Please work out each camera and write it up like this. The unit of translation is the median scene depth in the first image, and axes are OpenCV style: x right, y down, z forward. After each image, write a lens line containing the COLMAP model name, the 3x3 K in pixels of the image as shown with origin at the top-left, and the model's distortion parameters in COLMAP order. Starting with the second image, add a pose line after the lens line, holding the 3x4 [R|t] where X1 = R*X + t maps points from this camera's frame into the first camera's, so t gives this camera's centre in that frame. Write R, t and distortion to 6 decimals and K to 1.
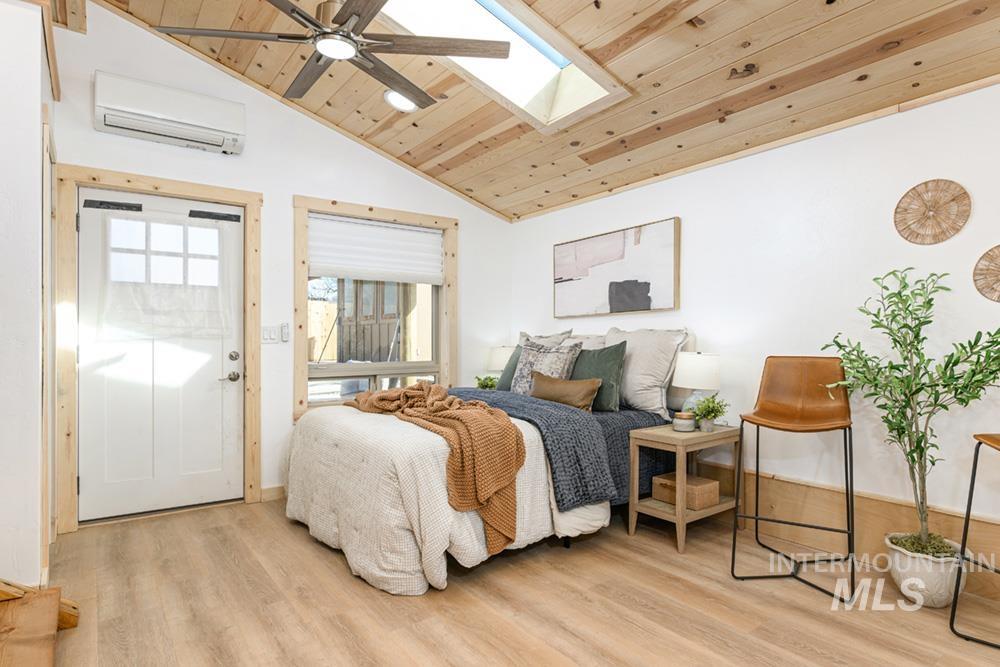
lens RADIAL K [[557.6, 0, 499.9], [0, 557.6, 337.8], [0, 0, 1]] dist [-0.000201, 0.000139]
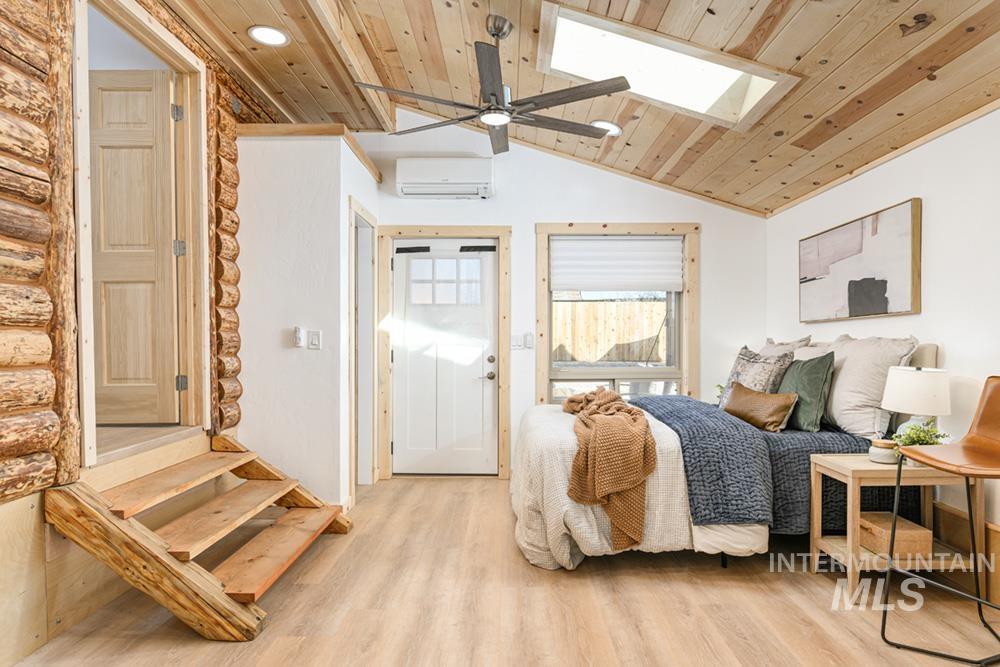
lens RADIAL K [[575.6, 0, 501.6], [0, 575.6, 331.5], [0, 0, 1]] dist [0.001968, -0.000236]
pose [[0.804096, -0.008602, -0.594438, 0.363703], [0.003354, 0.999945, -0.009933, -0.019612], [0.594490, 0.005993, 0.804080, -0.025314]]
